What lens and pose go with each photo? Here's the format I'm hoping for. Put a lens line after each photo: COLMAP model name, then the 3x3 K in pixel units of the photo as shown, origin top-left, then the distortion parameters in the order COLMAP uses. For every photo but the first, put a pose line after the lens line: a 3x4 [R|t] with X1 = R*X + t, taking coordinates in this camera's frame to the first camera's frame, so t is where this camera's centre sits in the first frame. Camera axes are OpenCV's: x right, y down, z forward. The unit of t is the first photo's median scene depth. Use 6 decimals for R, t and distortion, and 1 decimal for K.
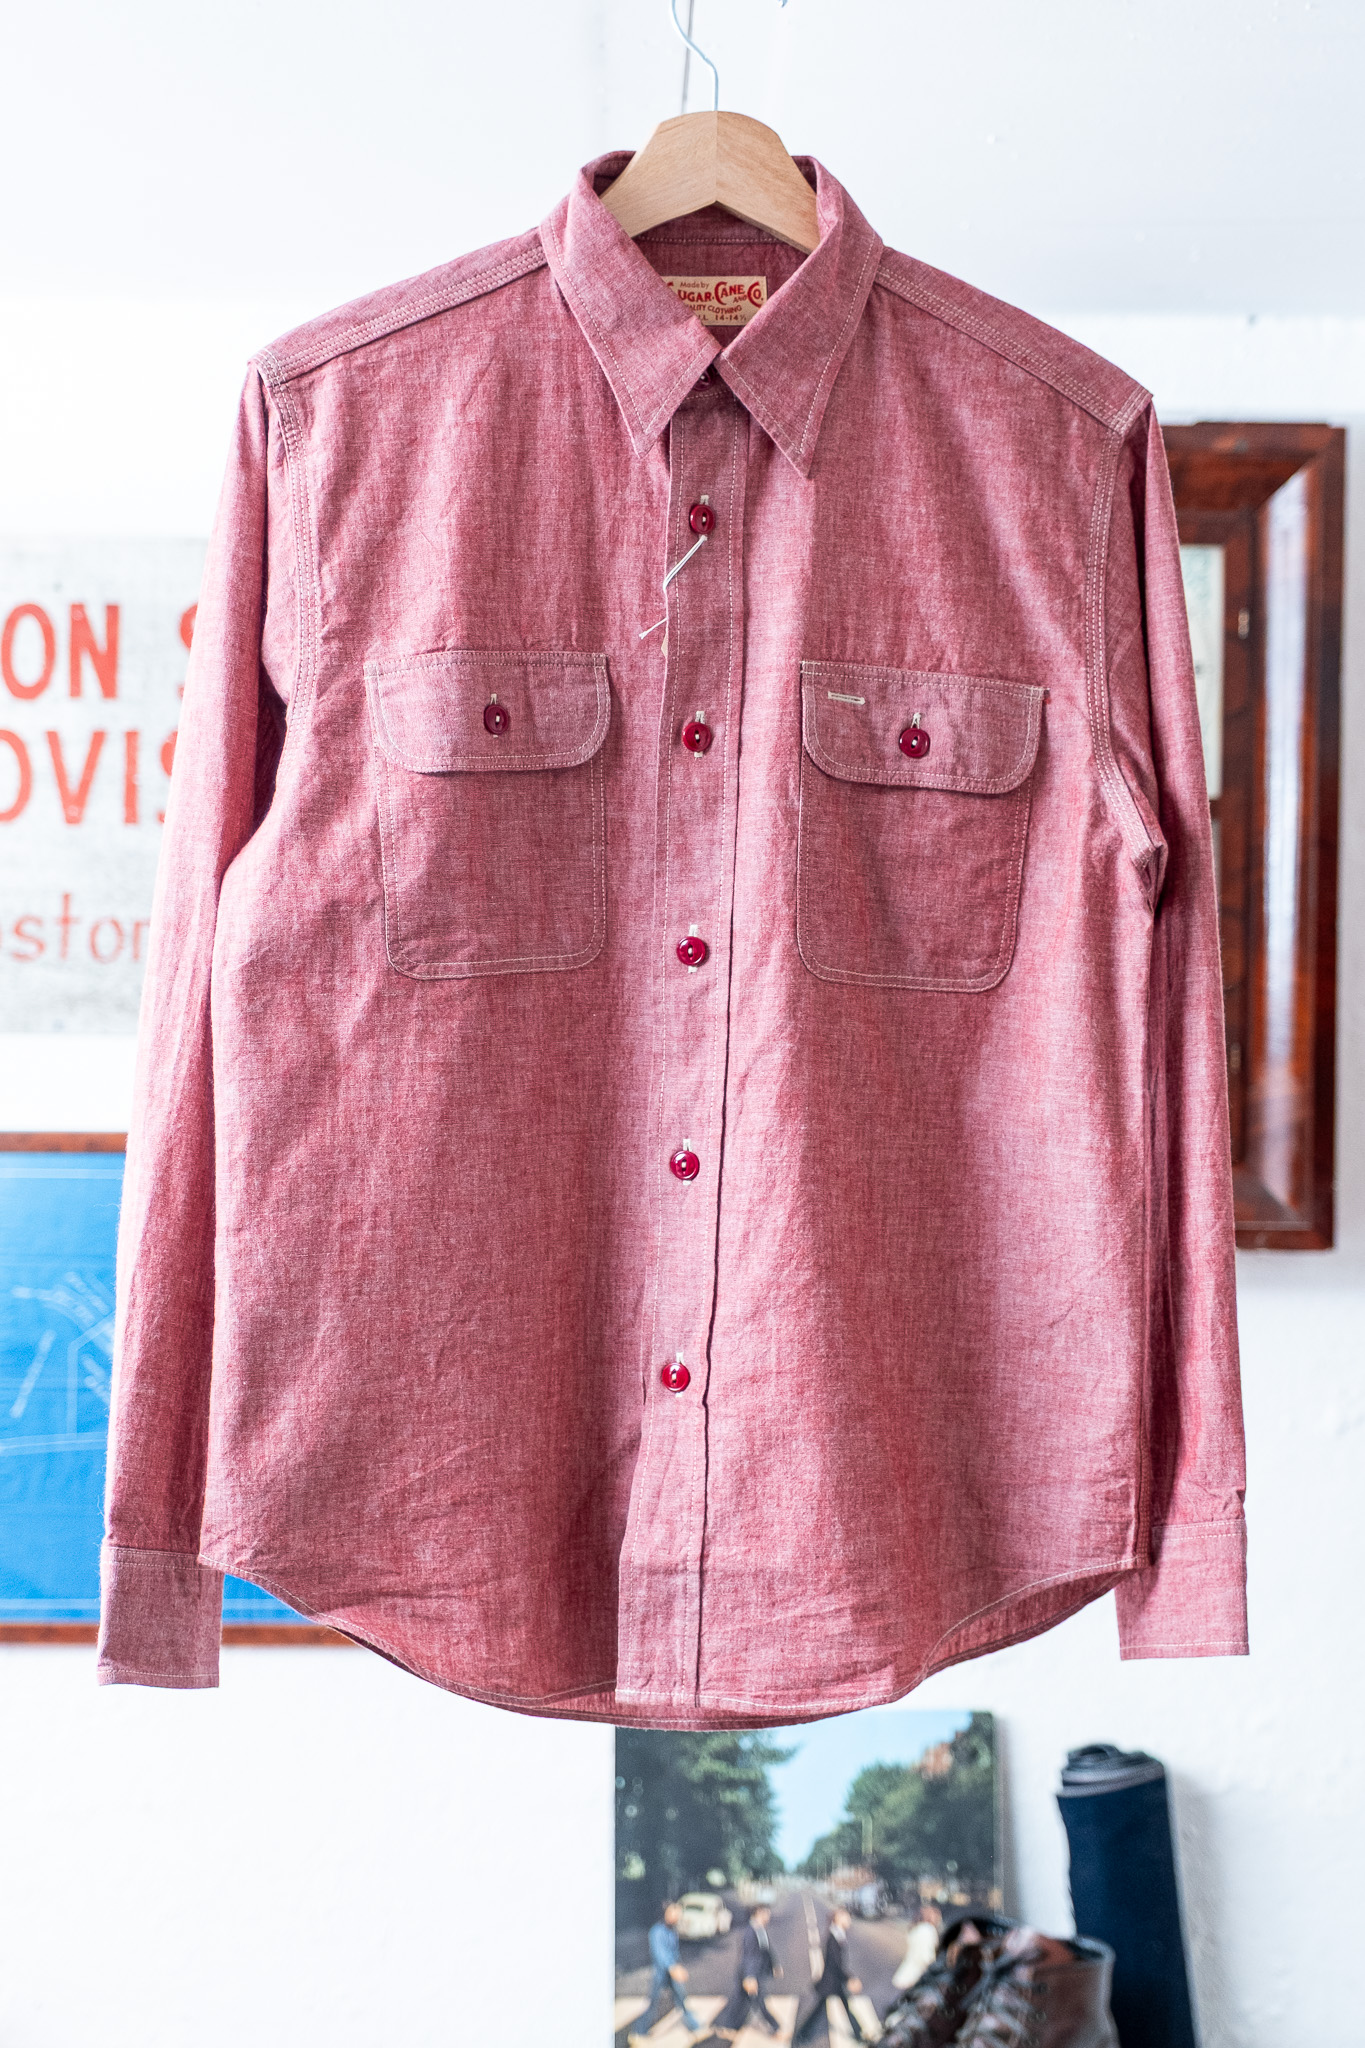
lens RADIAL K [[4205.6, 0, 682.8], [0, 4205.6, 1036.7], [0, 0, 1]] dist [-0.006465, 0.000000]
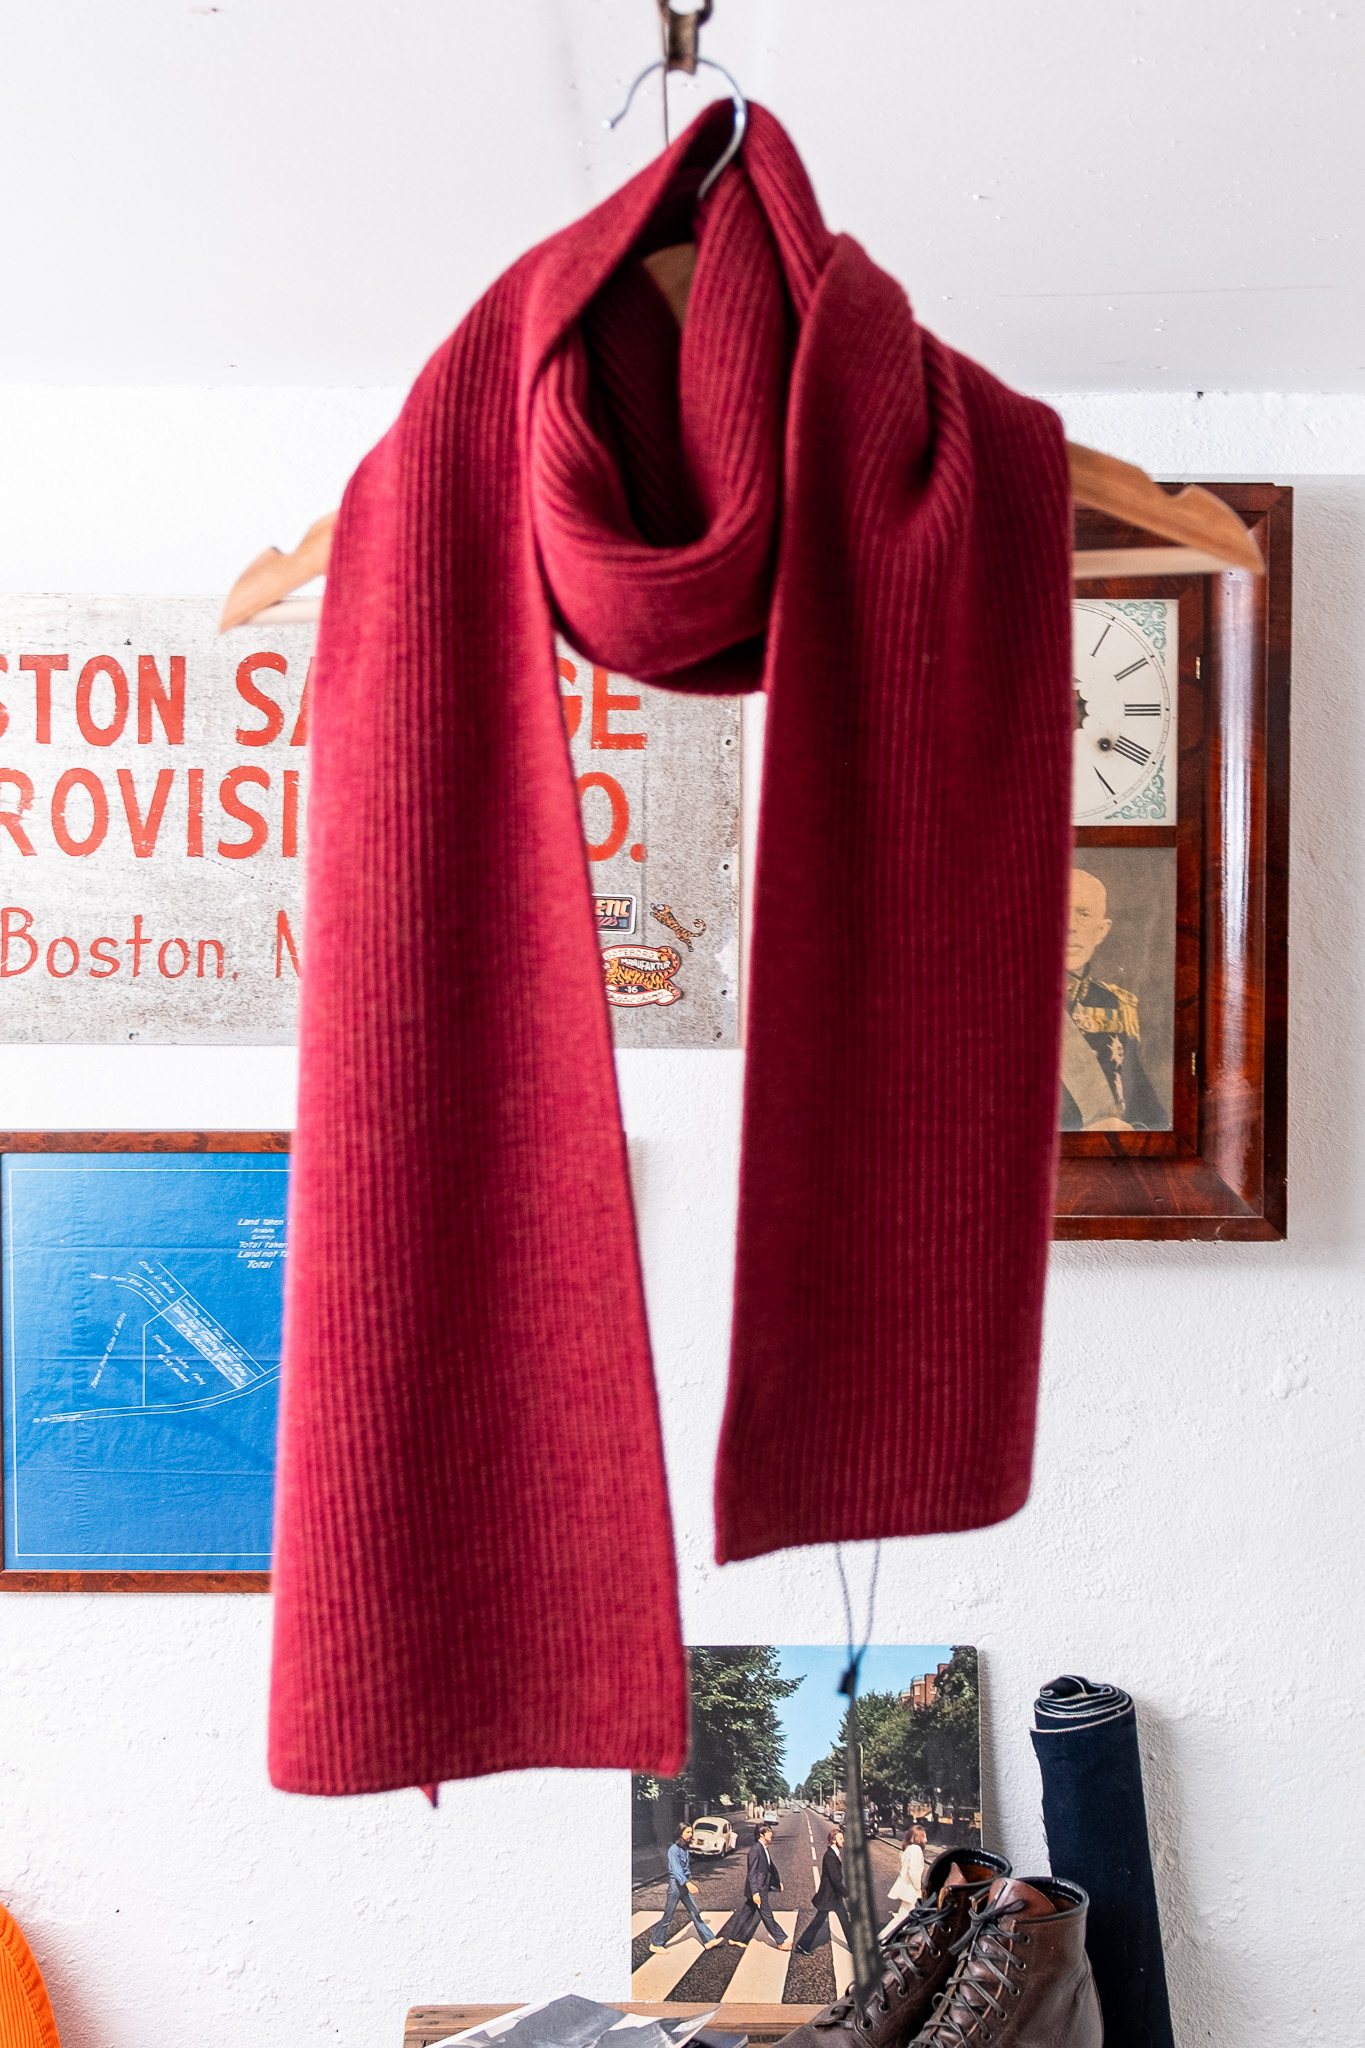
lens RADIAL K [[2263.6, 0, 731.2], [0, 2263.6, 877.7], [0, 0, 1]] dist [-0.006607, 0.000000]
pose [[0.999855, -0.006460, -0.015741, 0.020441], [0.006368, 0.999963, -0.005839, -0.040026], [0.015778, 0.005738, 0.999859, 0.402068]]
